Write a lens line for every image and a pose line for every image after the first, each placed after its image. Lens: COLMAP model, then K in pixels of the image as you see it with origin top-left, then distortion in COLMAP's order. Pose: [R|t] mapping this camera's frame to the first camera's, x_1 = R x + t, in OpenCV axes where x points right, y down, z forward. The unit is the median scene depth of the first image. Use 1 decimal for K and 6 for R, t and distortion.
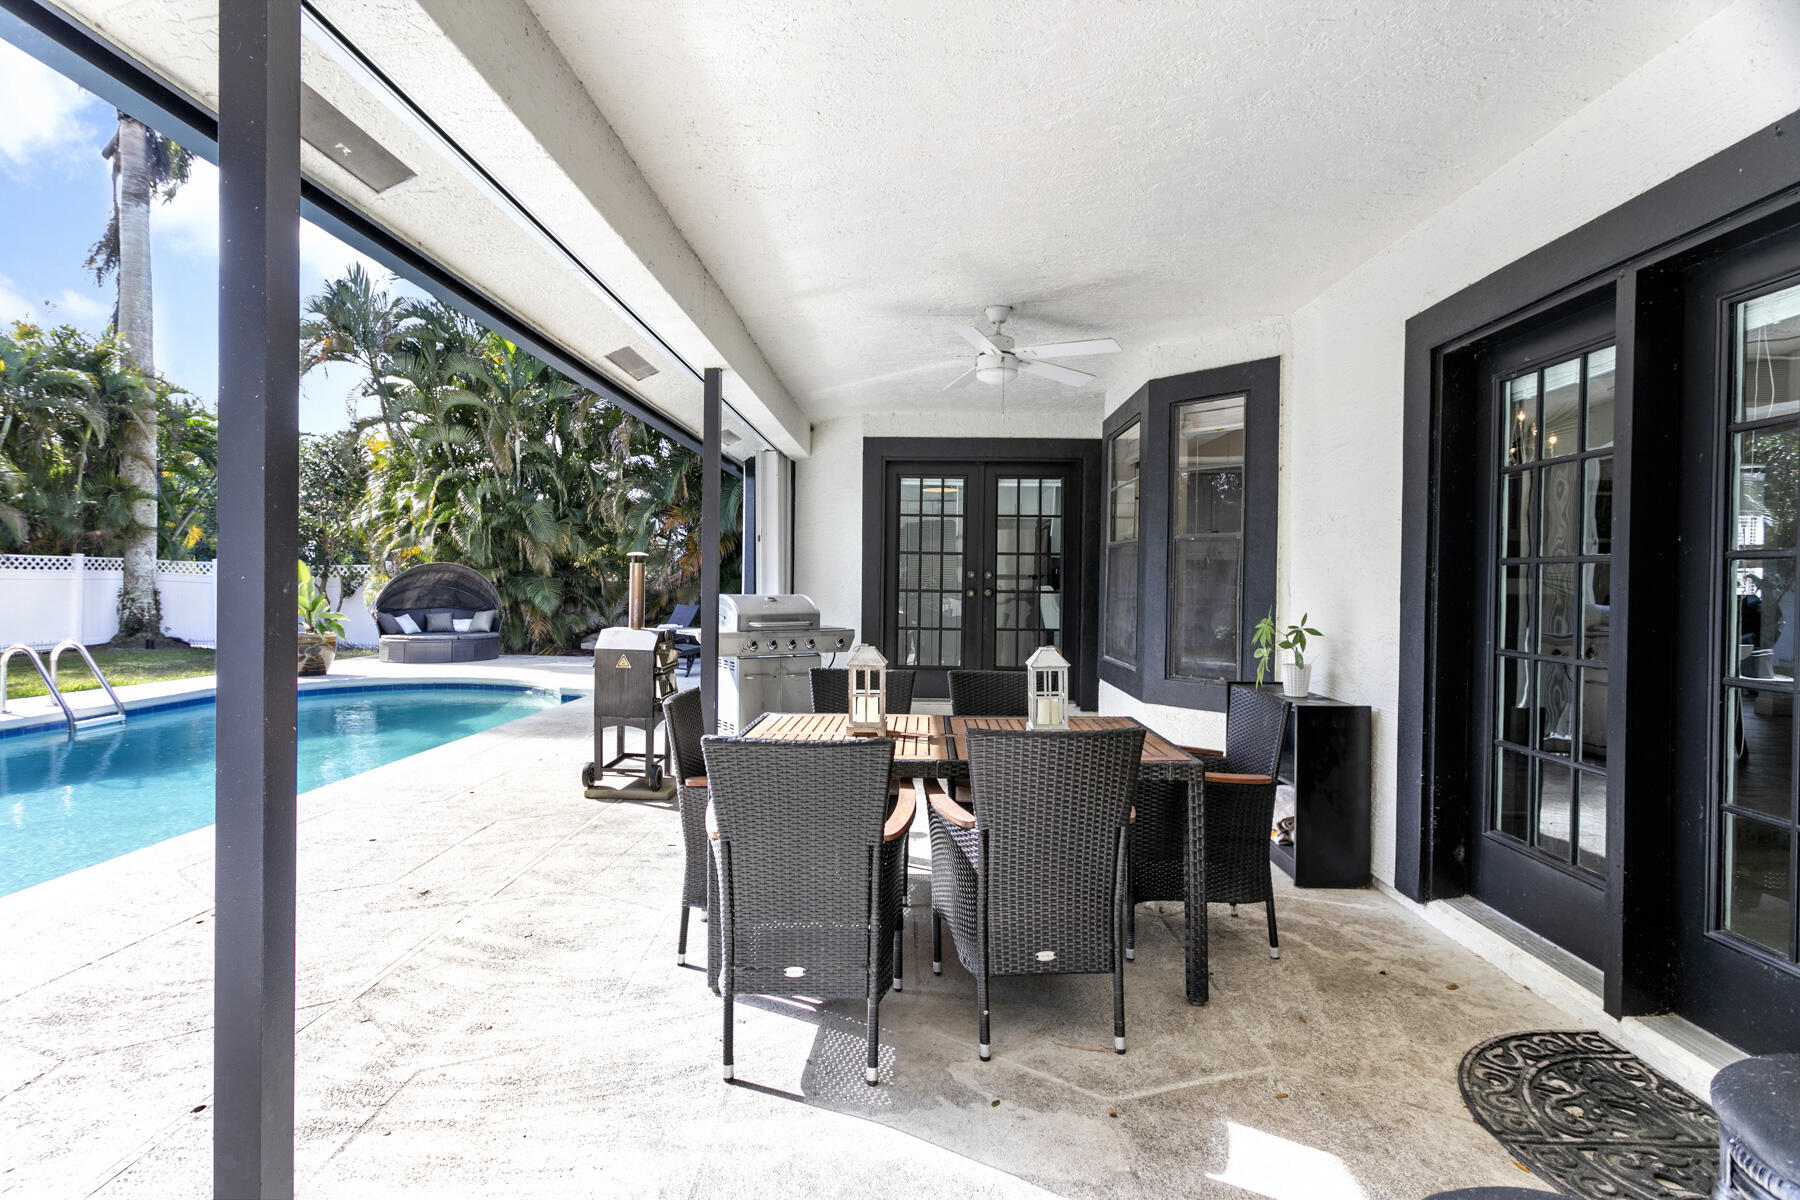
lens RADIAL K [[868.9, 0, 889.9], [0, 868.9, 585.4], [0, 0, 1]] dist [-0.001881, 0.004106]
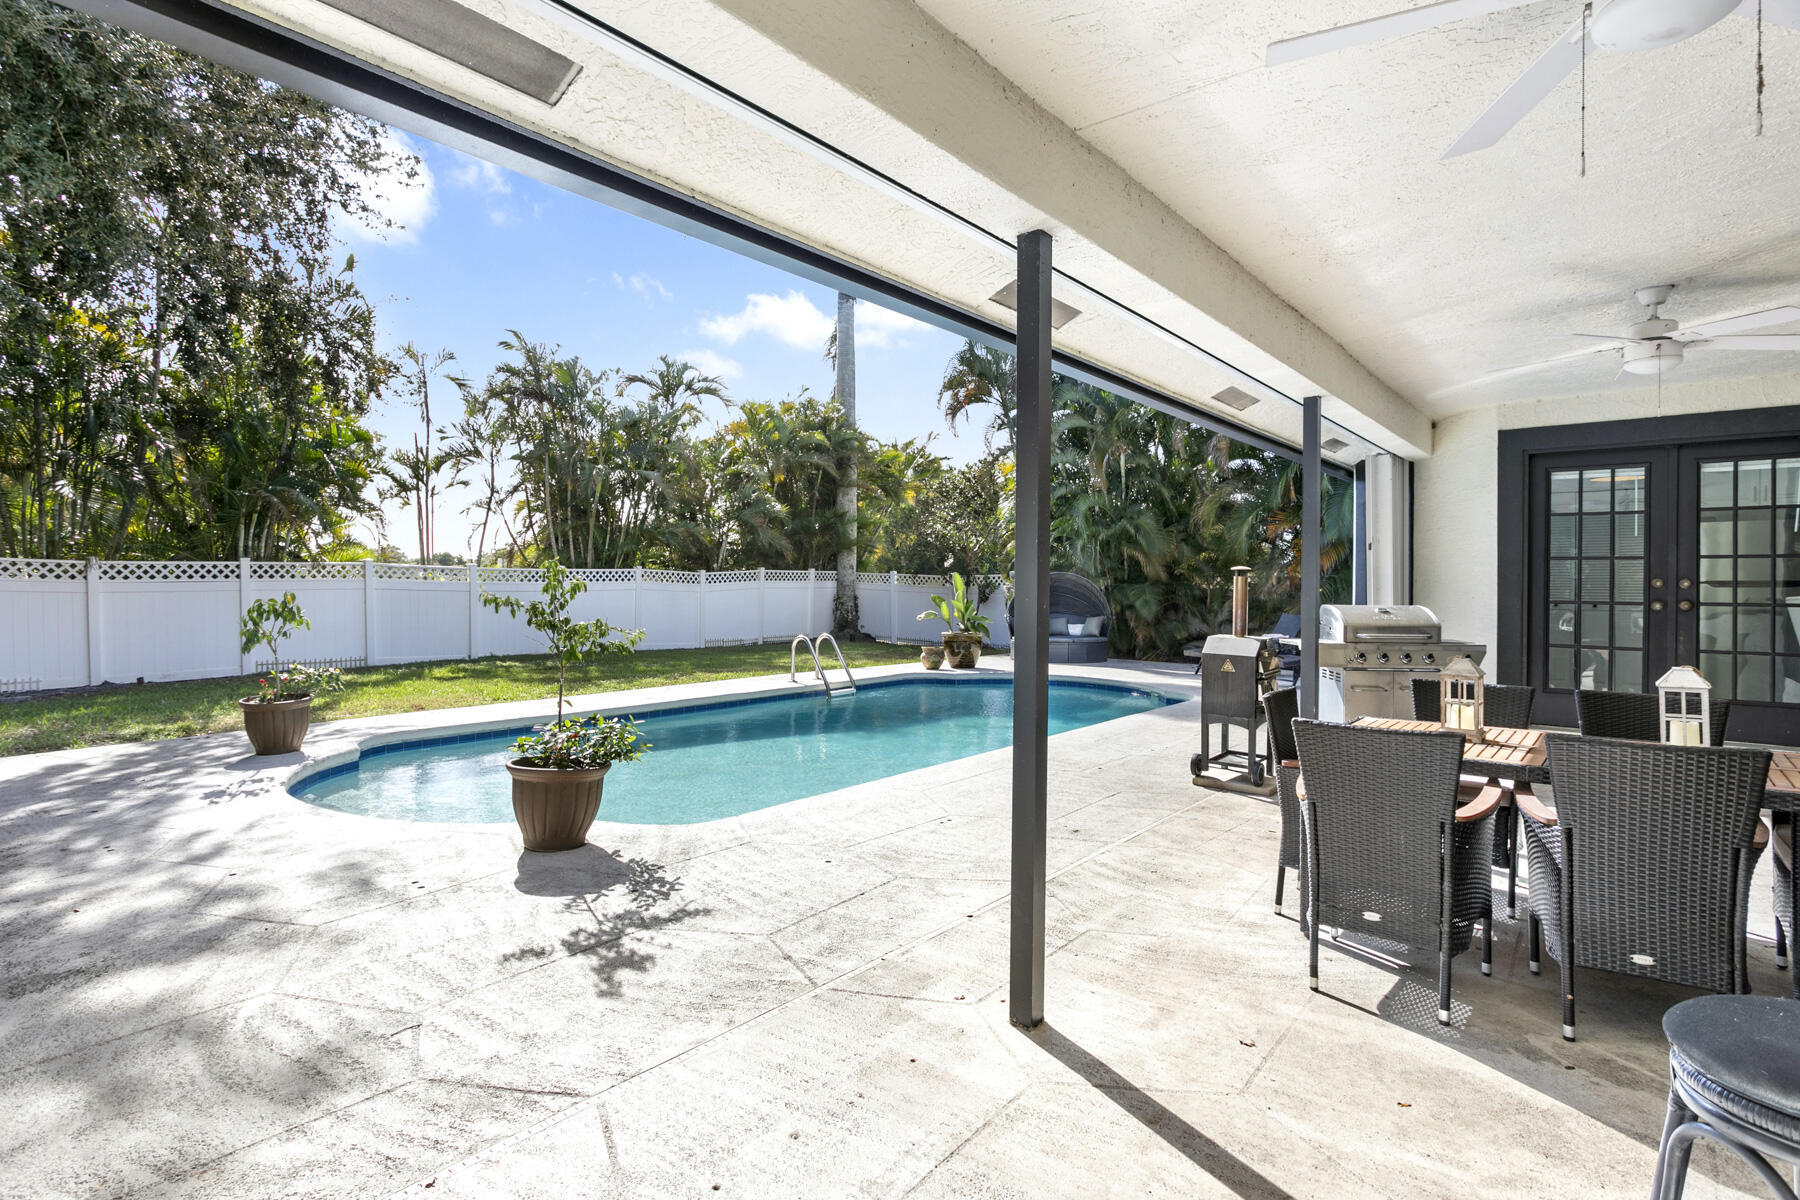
lens RADIAL K [[947.6, 0, 890.8], [0, 947.6, 582.5], [0, 0, 1]] dist [0.000774, 0.001131]
pose [[0.804548, -0.003969, -0.593874, 0.063442], [-0.000940, 0.999968, -0.007957, -0.007632], [0.593887, 0.006960, 0.804519, -0.218660]]
